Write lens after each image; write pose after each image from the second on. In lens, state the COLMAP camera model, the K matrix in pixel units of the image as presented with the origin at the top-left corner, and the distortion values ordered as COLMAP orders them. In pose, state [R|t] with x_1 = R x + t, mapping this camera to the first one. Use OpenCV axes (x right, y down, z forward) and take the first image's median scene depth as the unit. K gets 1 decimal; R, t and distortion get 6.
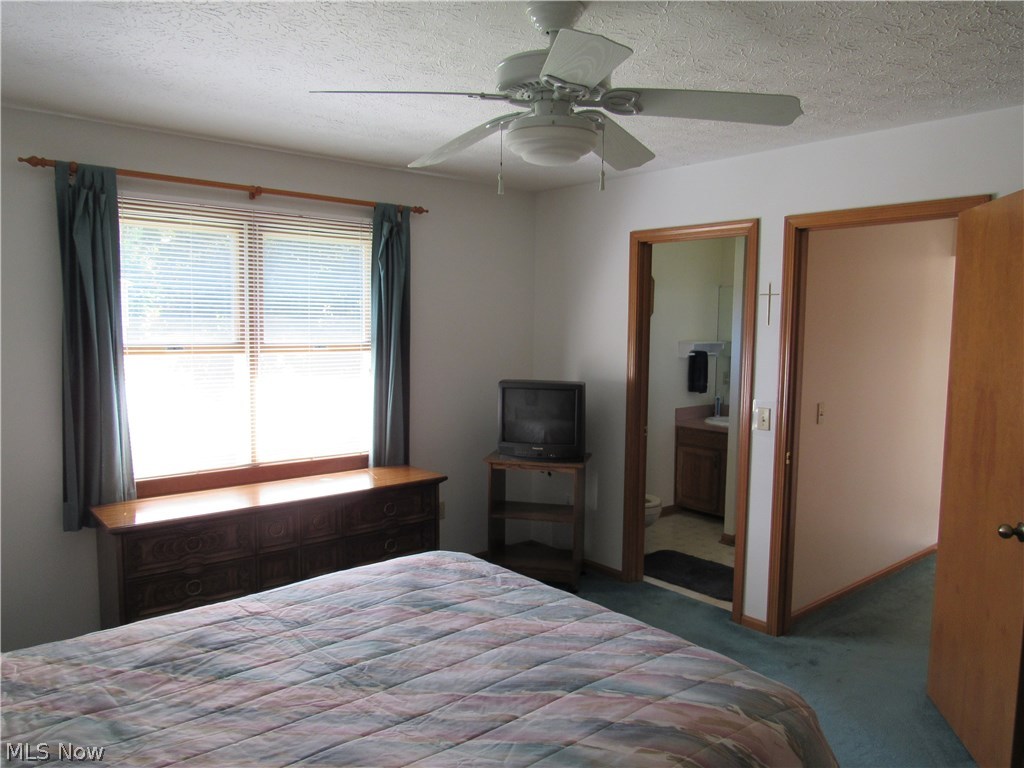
lens RADIAL K [[735.2, 0, 516.1], [0, 735.2, 384.0], [0, 0, 1]] dist [-0.020186, 0.003737]
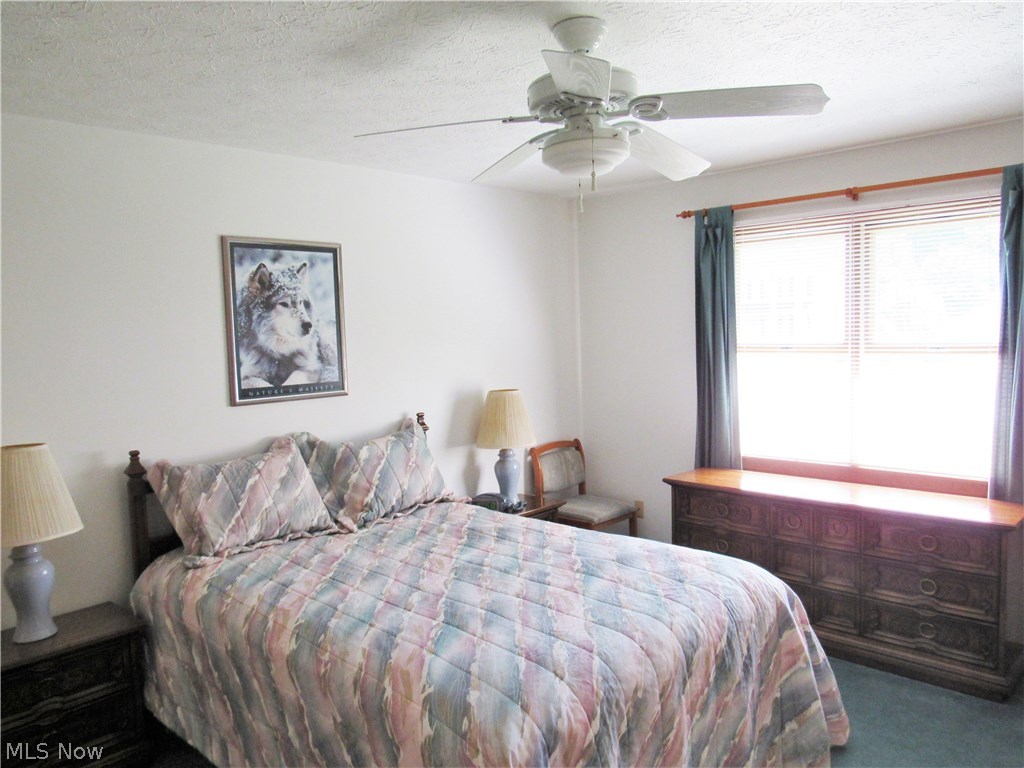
lens RADIAL K [[735.2, 0, 516.1], [0, 735.2, 384.0], [0, 0, 1]] dist [-0.020186, 0.003737]
pose [[0.099953, 0.059894, -0.993188, 1.085803], [-0.050889, 0.997188, 0.055014, -0.057799], [0.993690, 0.045043, 0.102720, 0.796431]]
